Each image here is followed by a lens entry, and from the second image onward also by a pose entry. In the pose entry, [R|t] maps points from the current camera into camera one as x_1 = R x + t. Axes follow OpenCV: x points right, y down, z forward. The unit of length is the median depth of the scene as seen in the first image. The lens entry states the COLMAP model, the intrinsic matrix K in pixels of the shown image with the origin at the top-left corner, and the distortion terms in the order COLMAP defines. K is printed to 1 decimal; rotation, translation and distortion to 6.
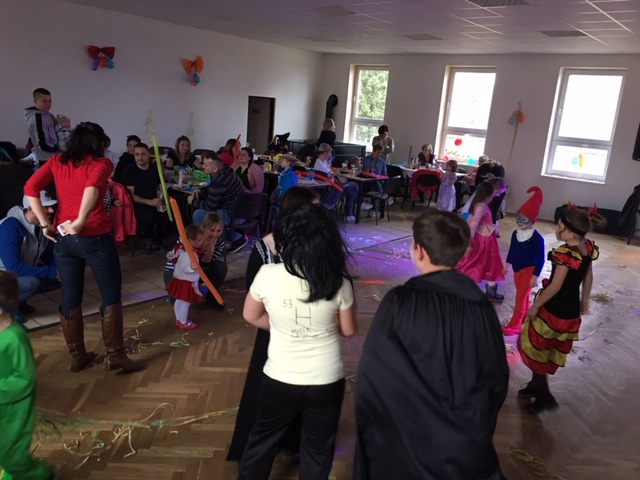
lens RADIAL K [[562.1, 0, 320.0], [0, 562.1, 240.0], [0, 0, 1]] dist [0.004989, 0.001980]
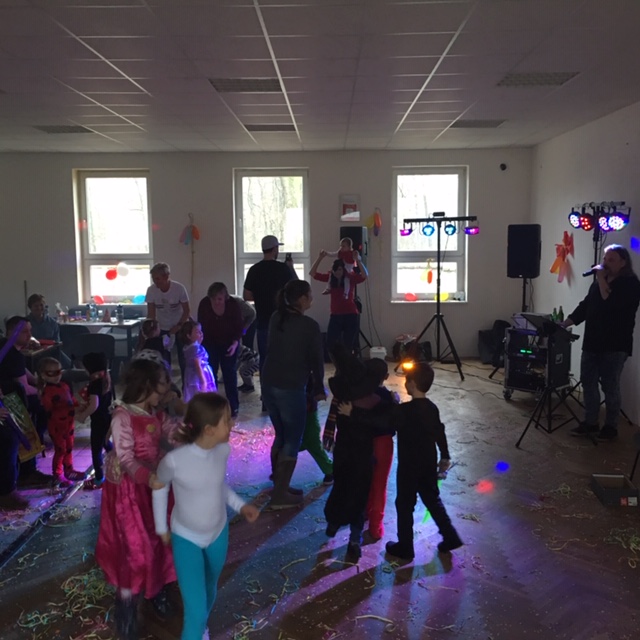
lens RADIAL K [[745.0, 0, 320.0], [0, 745.0, 320.0], [0, 0, 1]] dist [0.013008, -0.003402]
pose [[0.766734, -0.150220, 0.624141, -0.149956], [0.211886, 0.976971, -0.025153, -0.040705], [-0.605989, 0.151532, 0.780907, 0.124563]]
